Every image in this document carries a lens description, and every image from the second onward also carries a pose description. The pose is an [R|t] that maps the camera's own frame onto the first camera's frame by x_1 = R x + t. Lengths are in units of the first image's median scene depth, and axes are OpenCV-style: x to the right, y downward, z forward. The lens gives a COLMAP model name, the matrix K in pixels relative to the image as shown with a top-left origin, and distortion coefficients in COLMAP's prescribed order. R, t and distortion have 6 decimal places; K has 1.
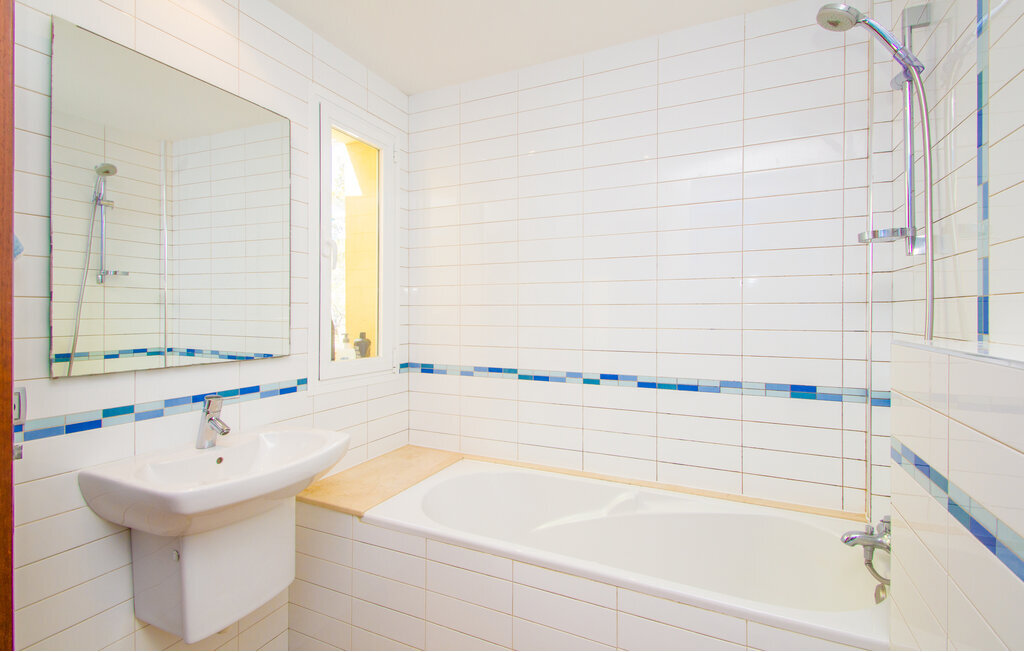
lens RADIAL K [[477.2, 0, 514.0], [0, 477.2, 320.5], [0, 0, 1]] dist [0.008357, -0.000126]
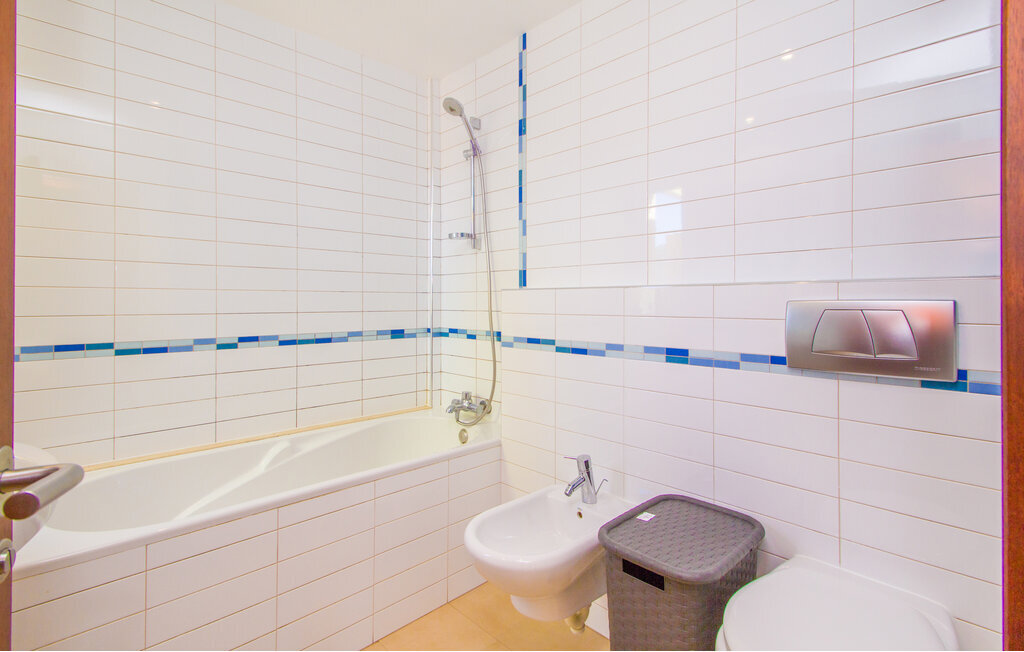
lens RADIAL K [[477.2, 0, 514.0], [0, 477.2, 320.5], [0, 0, 1]] dist [0.008357, -0.000126]
pose [[0.347245, -0.034917, 0.937124, -0.792120], [0.015520, 0.999384, 0.031486, 0.080060], [-0.937646, 0.003611, 0.347573, 0.179086]]
